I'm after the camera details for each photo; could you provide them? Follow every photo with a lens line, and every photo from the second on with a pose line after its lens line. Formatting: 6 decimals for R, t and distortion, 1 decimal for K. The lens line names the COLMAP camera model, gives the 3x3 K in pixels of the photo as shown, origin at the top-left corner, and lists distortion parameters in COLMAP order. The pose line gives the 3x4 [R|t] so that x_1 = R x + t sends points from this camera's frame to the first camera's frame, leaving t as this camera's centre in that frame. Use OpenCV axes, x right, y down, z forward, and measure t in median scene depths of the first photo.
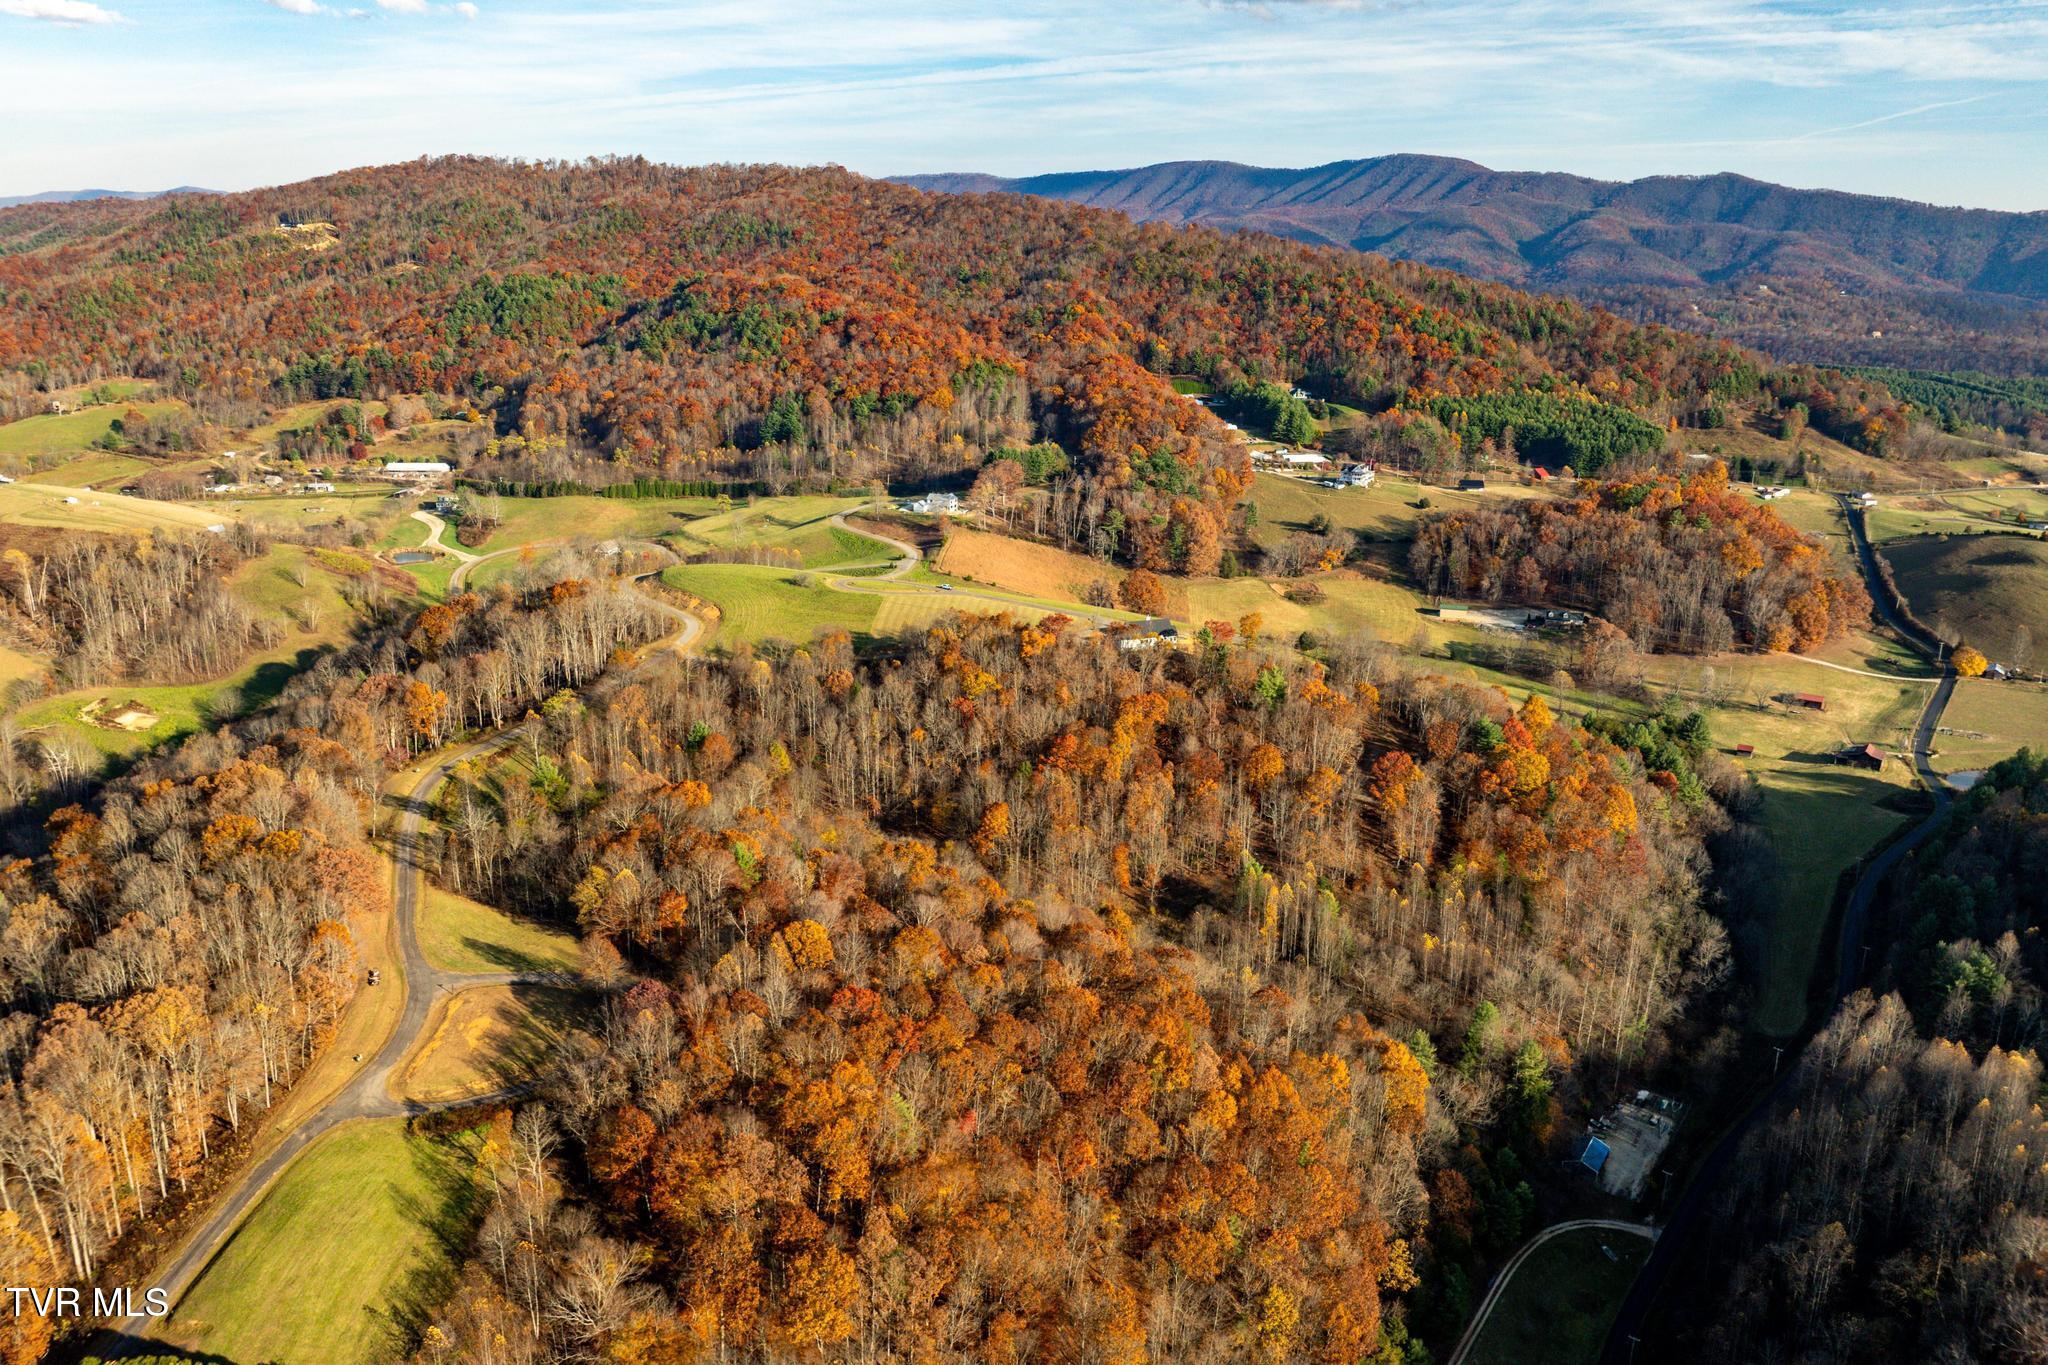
lens RADIAL K [[1555.2, 0, 1024.0], [0, 1555.2, 682.5], [0, 0, 1]] dist [-0.041766, -0.010160]
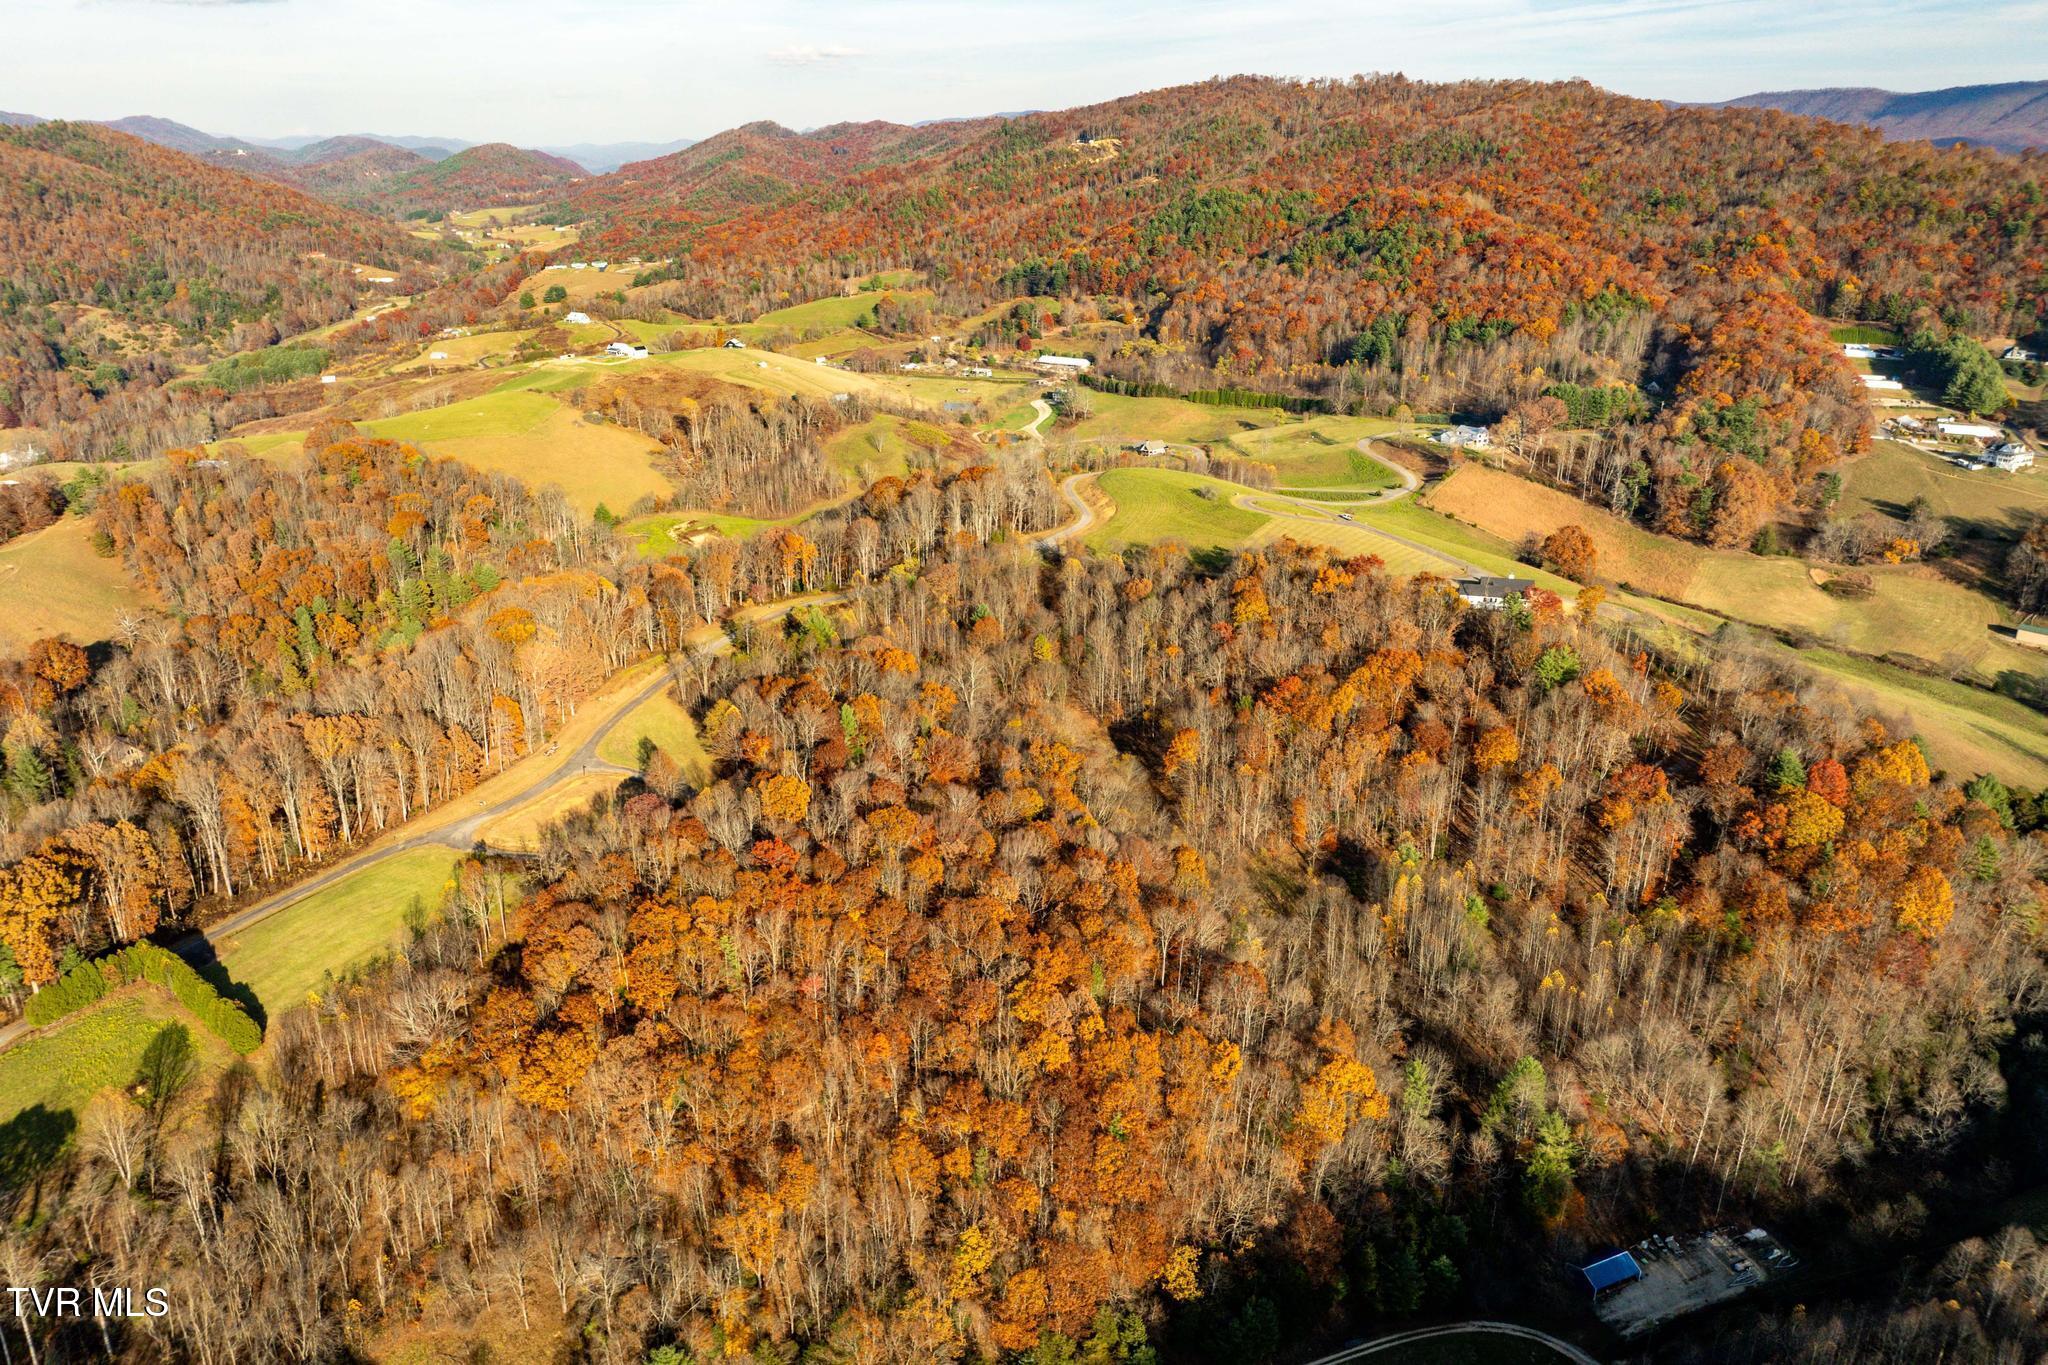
lens RADIAL K [[1478.2, 0, 1023.9], [0, 1478.2, 711.8], [0, 0, 1]] dist [-0.049364, 0.012738]
pose [[0.830950, 0.192060, -0.522144, 0.194475], [-0.149073, 0.981068, 0.123627, -0.017163], [0.536003, -0.024890, 0.843849, 0.071811]]
